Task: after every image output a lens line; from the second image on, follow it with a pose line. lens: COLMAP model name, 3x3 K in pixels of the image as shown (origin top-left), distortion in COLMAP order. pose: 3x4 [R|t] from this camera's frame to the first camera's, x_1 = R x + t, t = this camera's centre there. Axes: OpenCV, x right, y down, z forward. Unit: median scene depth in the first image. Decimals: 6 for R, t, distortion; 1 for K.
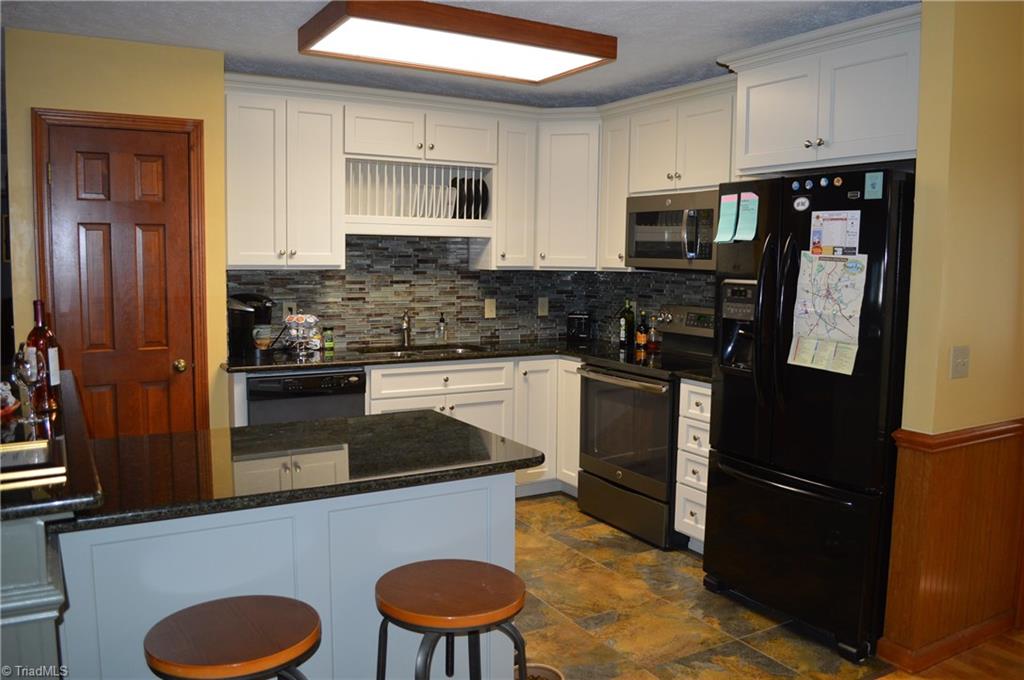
lens RADIAL K [[815.0, 0, 514.8], [0, 815.0, 339.4], [0, 0, 1]] dist [-0.084542, 0.007045]
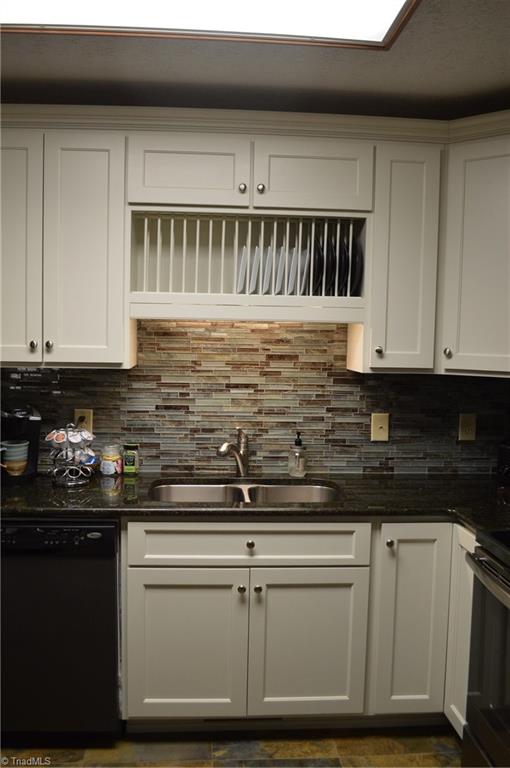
lens RADIAL K [[678.3, 0, 252.9], [0, 678.3, 389.2], [0, 0, 1]] dist [-0.074061, 0.008127]
pose [[0.896238, 0.037207, -0.442011, 0.142790], [-0.051690, 0.998447, -0.020762, -0.060185], [0.440552, 0.041456, 0.896769, 0.503783]]
